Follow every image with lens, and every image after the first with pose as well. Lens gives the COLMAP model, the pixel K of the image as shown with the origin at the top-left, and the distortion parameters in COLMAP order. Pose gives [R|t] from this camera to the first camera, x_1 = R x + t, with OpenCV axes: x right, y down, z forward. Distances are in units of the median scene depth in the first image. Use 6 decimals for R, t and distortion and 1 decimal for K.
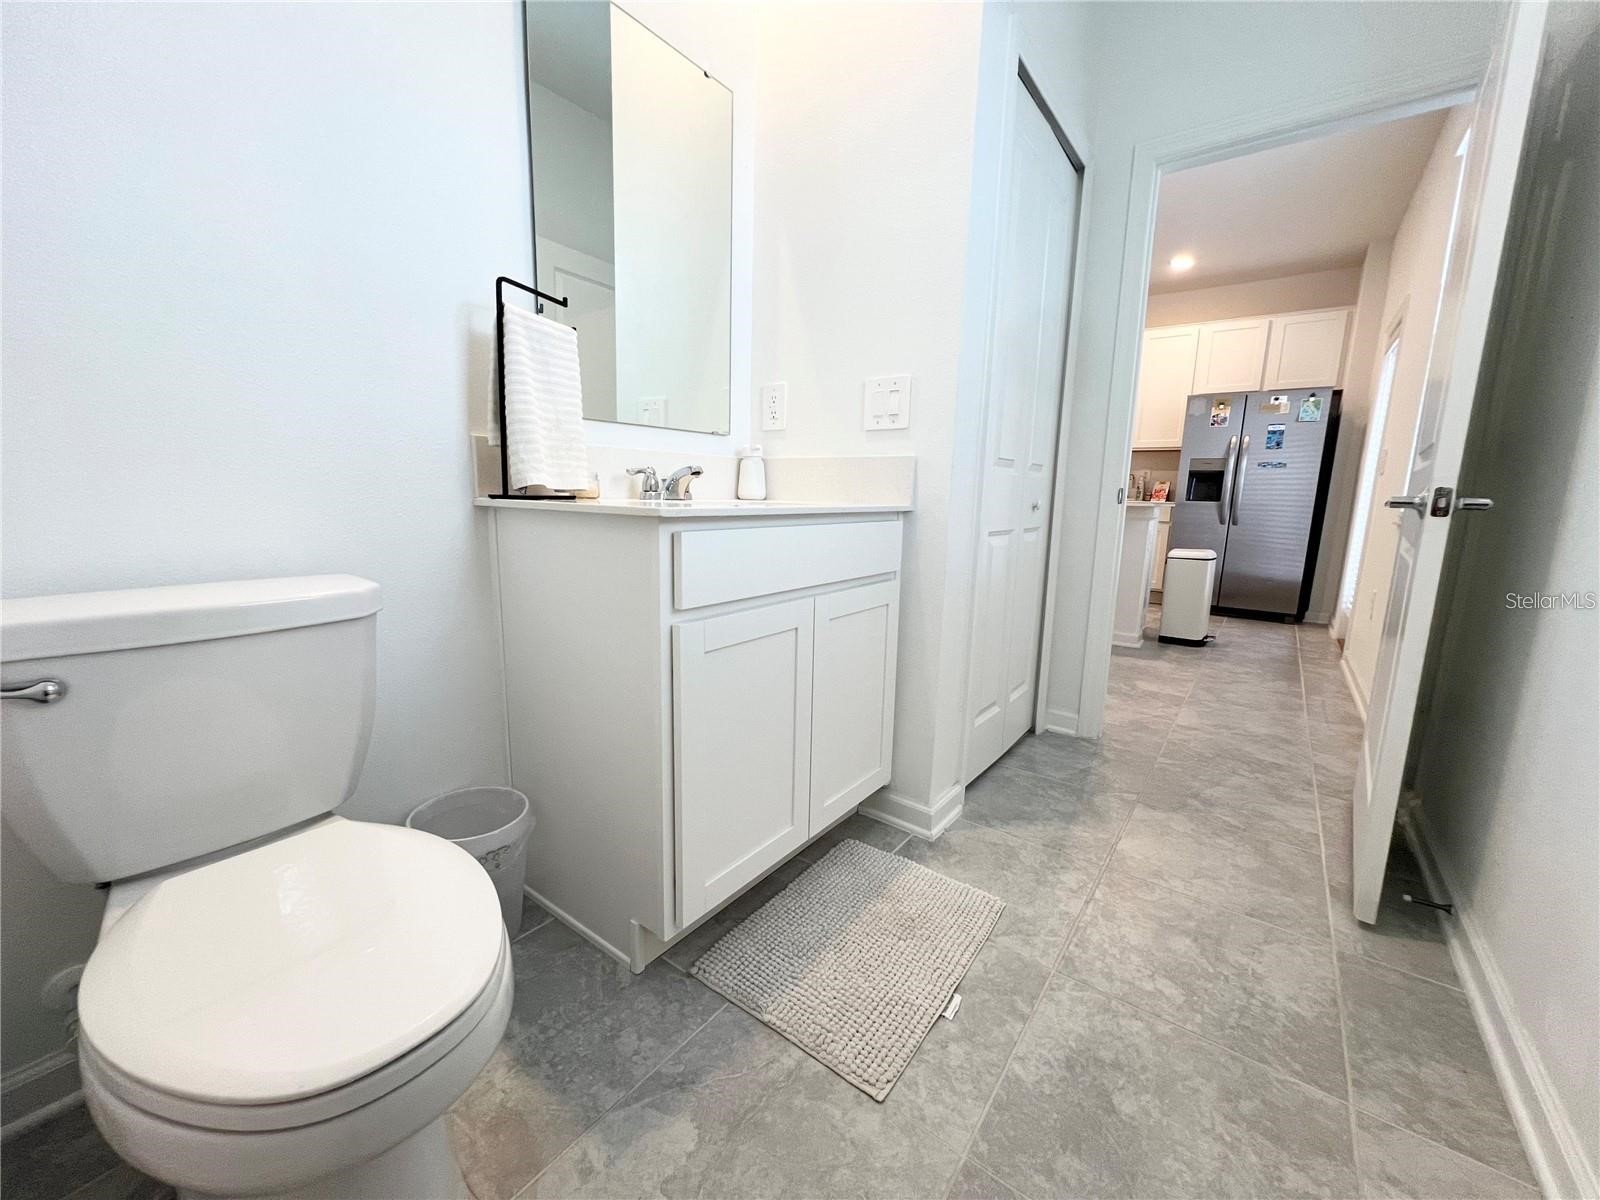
lens RADIAL K [[639.5, 0, 798.3], [0, 639.5, 595.0], [0, 0, 1]] dist [-0.000862, 0.000182]
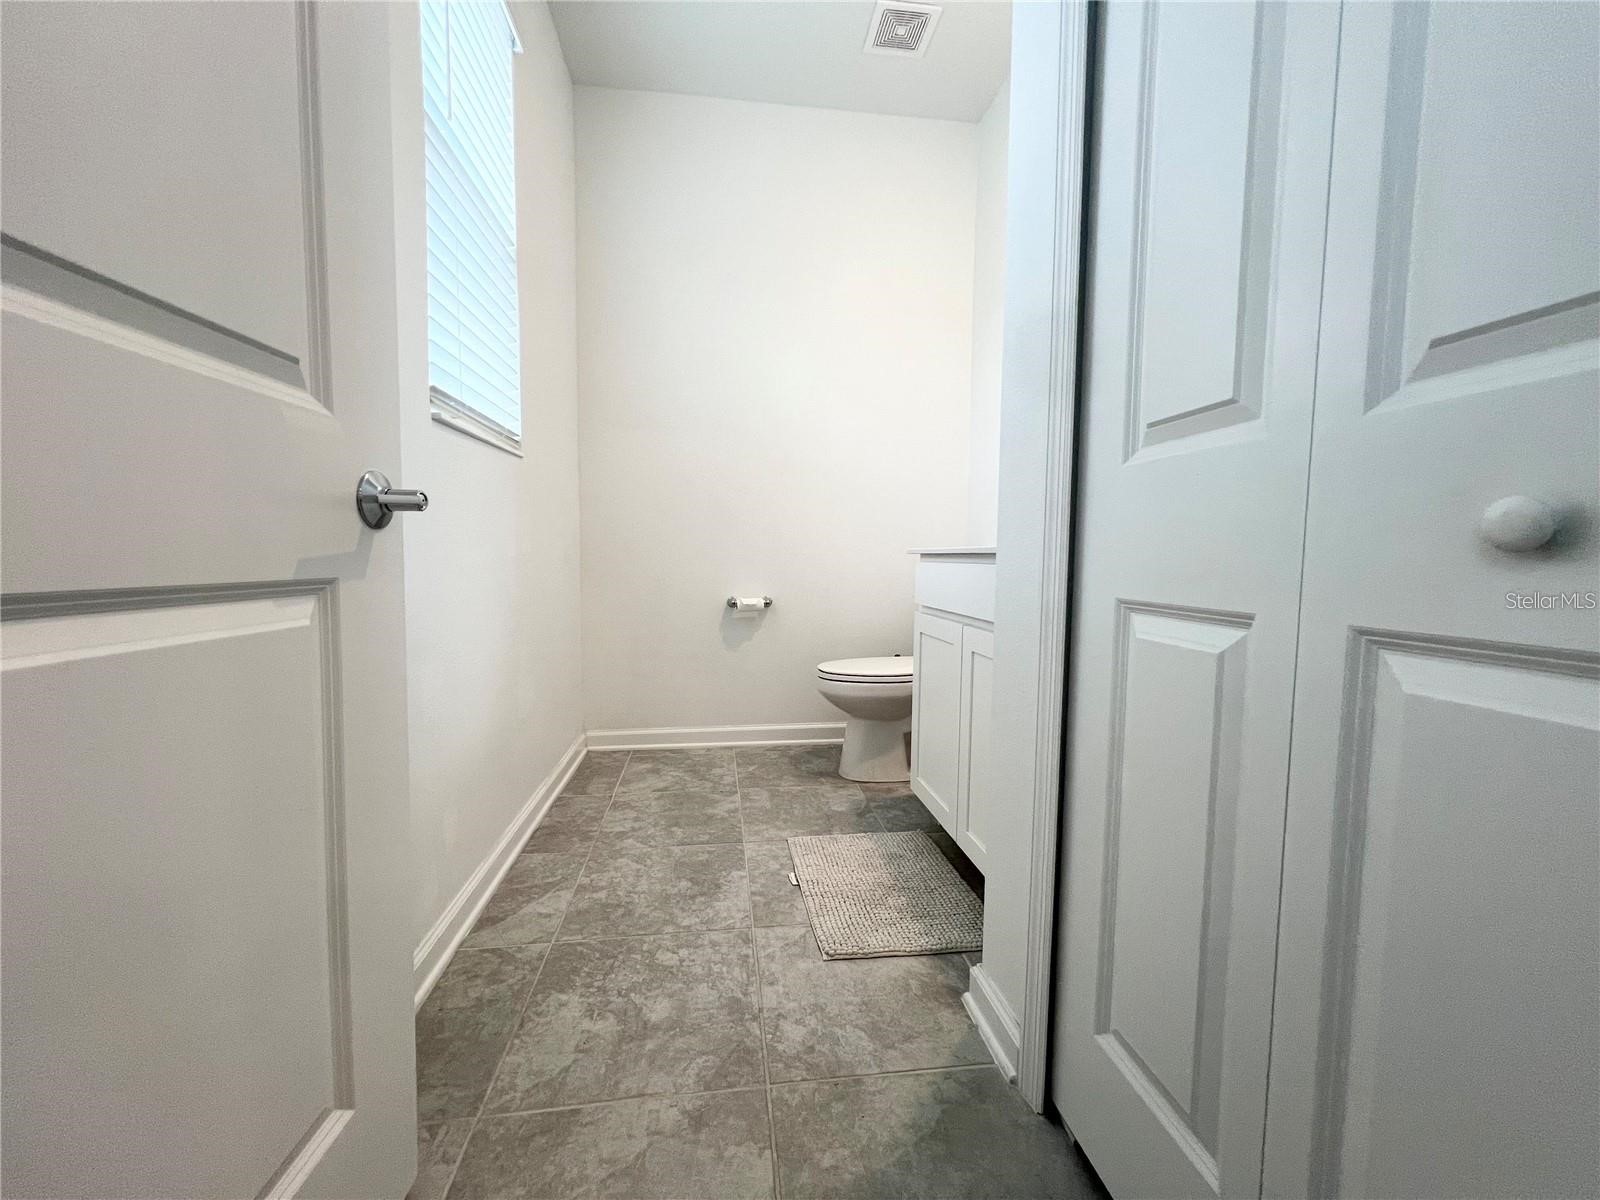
lens RADIAL K [[639.5, 0, 798.3], [0, 639.5, 595.0], [0, 0, 1]] dist [-0.000862, 0.000182]
pose [[-0.717194, 0.014564, -0.696722, 1.247329], [-0.137428, 0.977192, 0.161893, -0.233203], [0.683188, 0.211858, -0.698835, 1.895909]]
